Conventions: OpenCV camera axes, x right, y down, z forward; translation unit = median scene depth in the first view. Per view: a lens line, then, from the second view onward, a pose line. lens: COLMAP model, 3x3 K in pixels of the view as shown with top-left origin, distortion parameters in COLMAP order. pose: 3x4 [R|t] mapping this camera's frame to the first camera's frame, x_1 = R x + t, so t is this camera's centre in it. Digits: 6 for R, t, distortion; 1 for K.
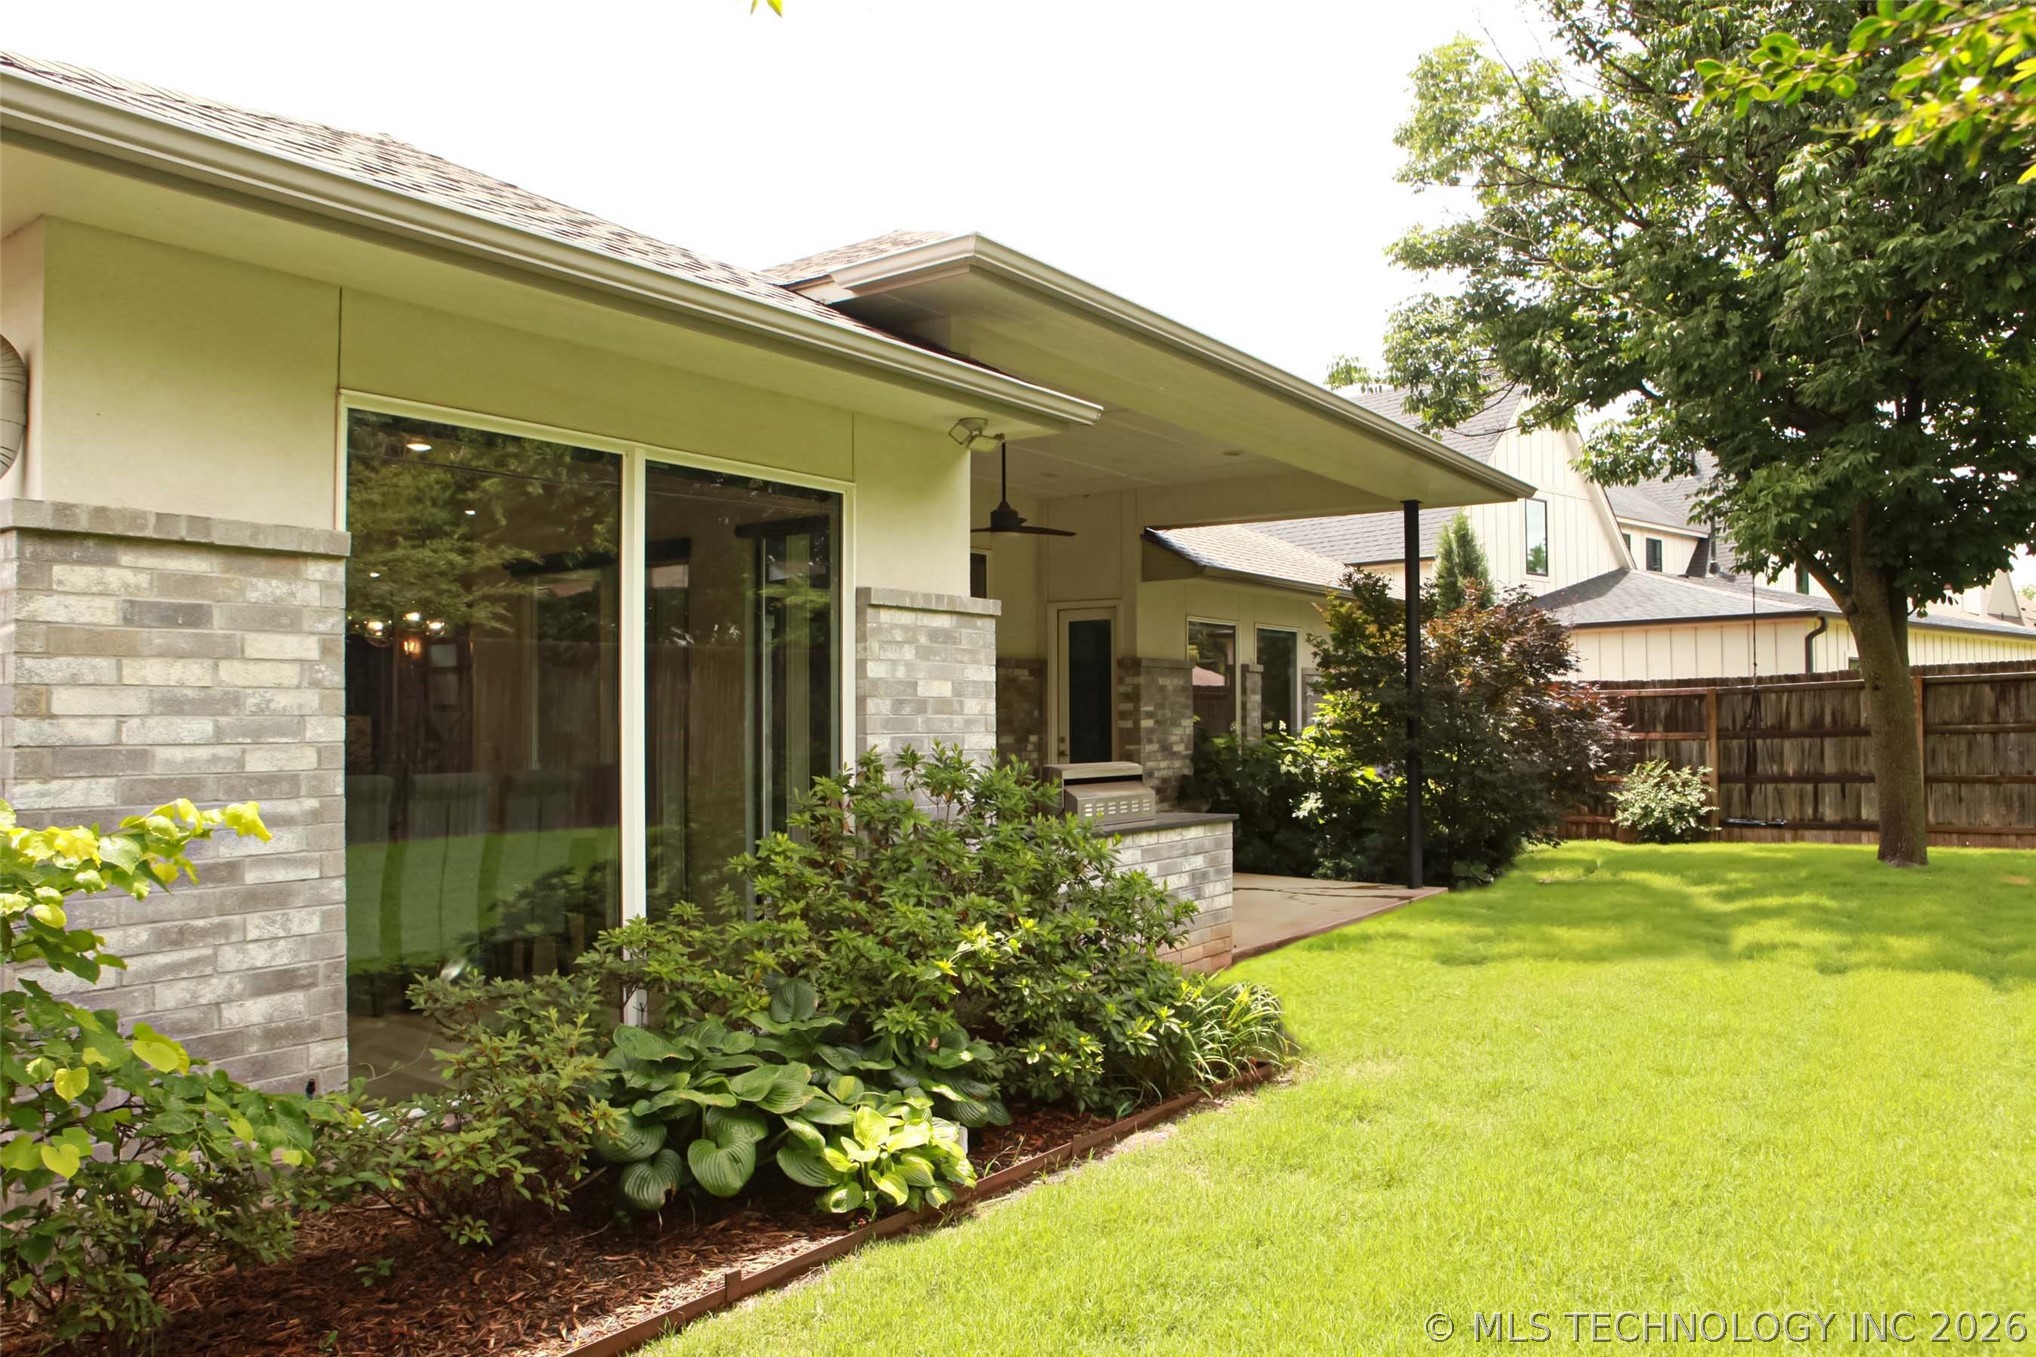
lens RADIAL K [[1424.2, 0, 1018.0], [0, 1424.2, 678.5], [0, 0, 1]] dist [-0.114069, 0.094594]
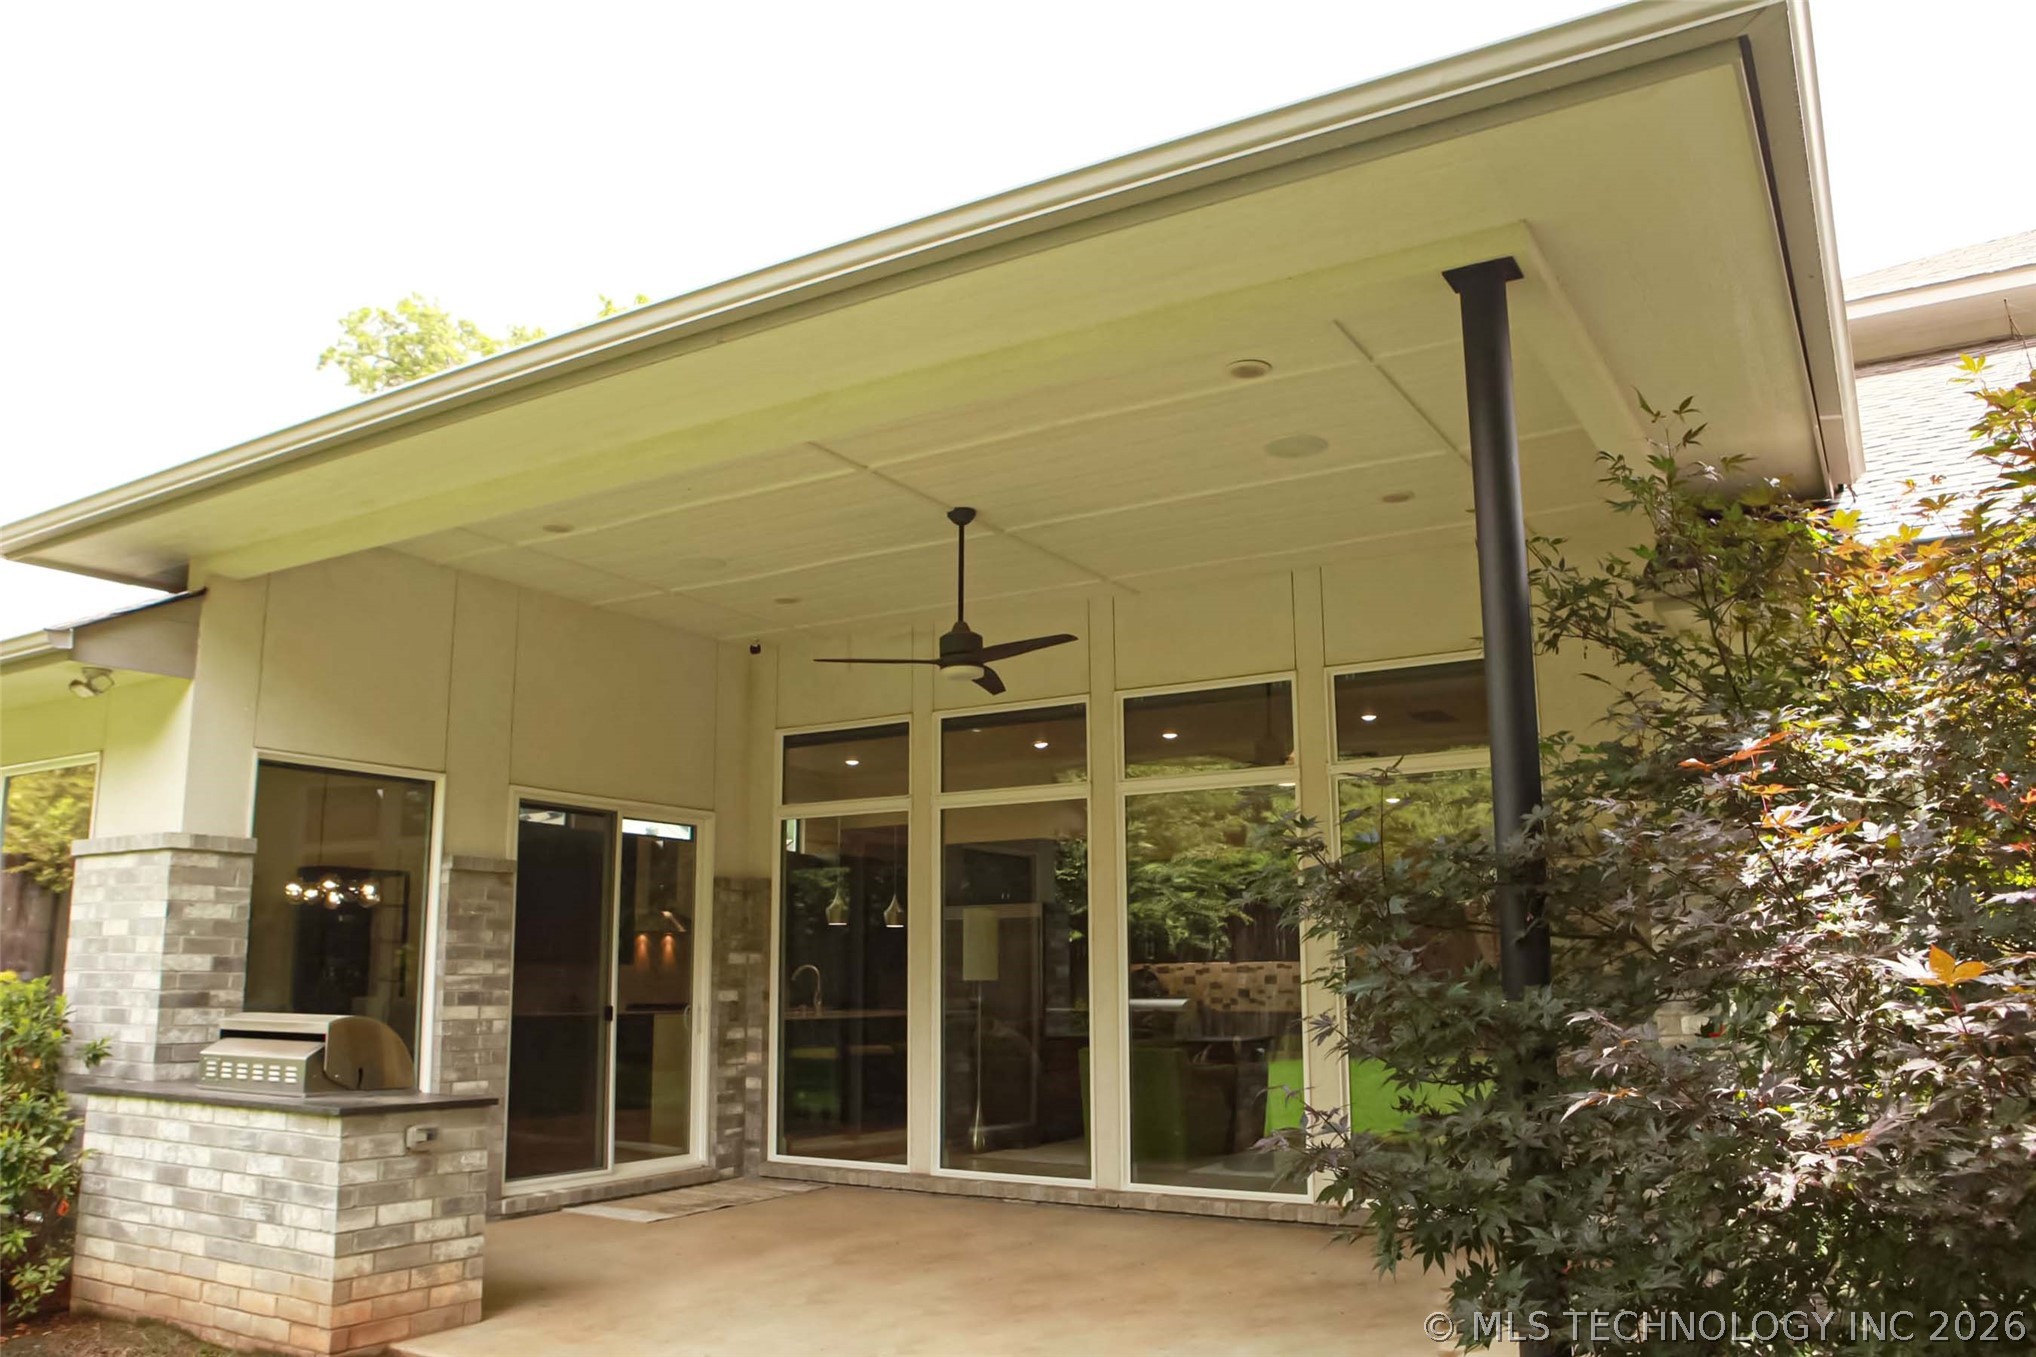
lens RADIAL K [[1511.6, 0, 1015.6], [0, 1511.6, 707.6], [0, 0, 1]] dist [-0.104827, 0.072762]
pose [[0.076571, -0.180261, -0.980634, 1.049814], [0.026720, 0.983539, -0.178708, 0.056938], [0.996706, -0.012519, 0.080127, 1.540086]]
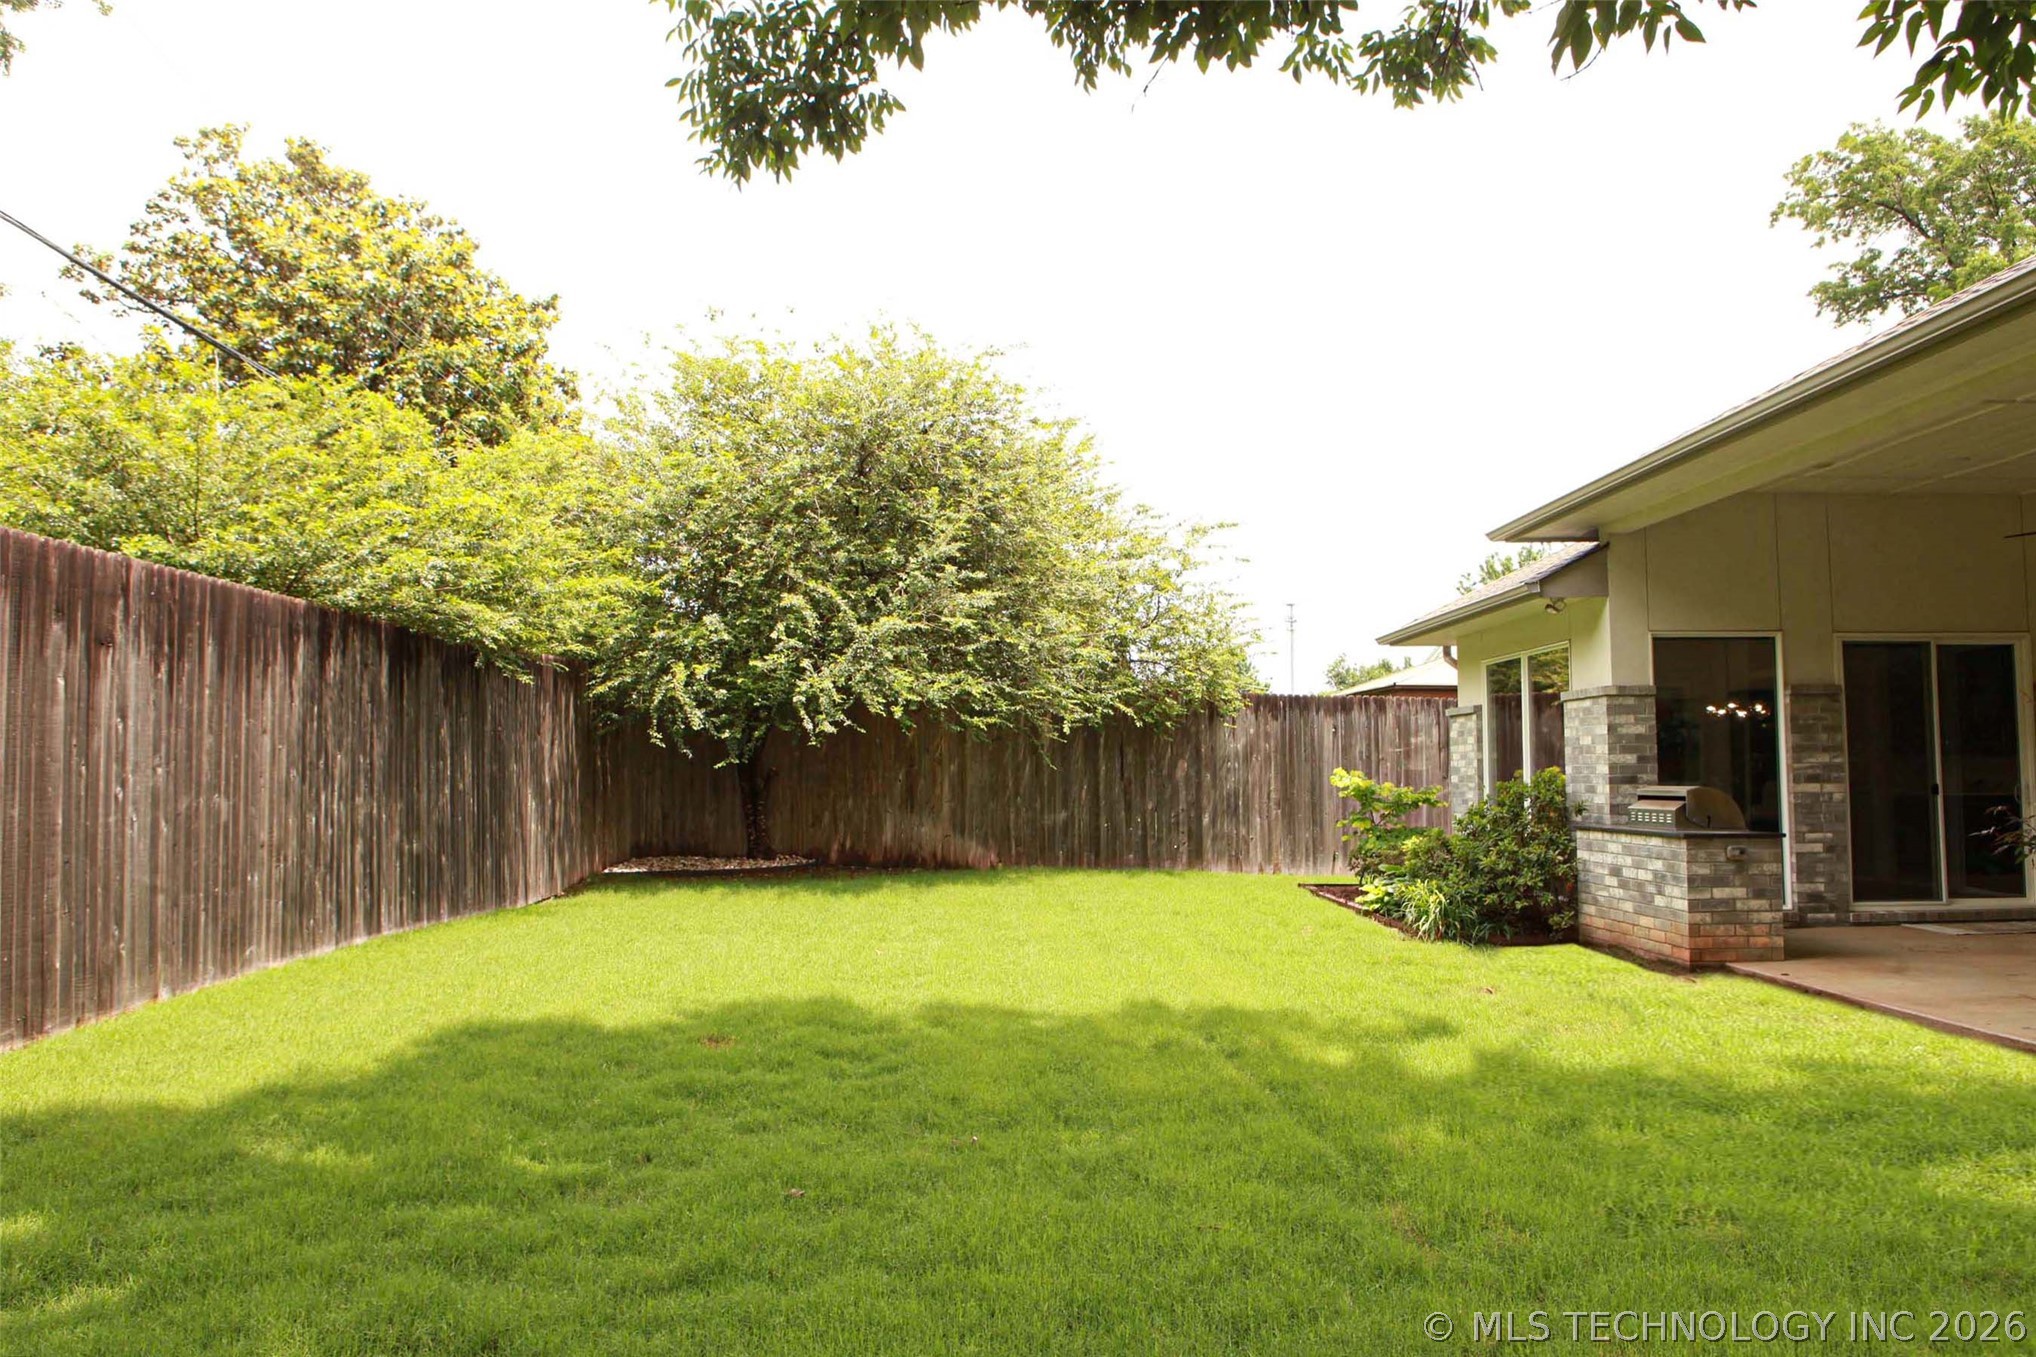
lens RADIAL K [[1424.2, 0, 1018.0], [0, 1424.2, 678.5], [0, 0, 1]] dist [-0.114069, 0.094594]
pose [[-0.795910, -0.043136, -0.603876, 1.599141], [0.013696, 0.995920, -0.089192, 0.077974], [0.605260, -0.079259, -0.792072, 1.961711]]
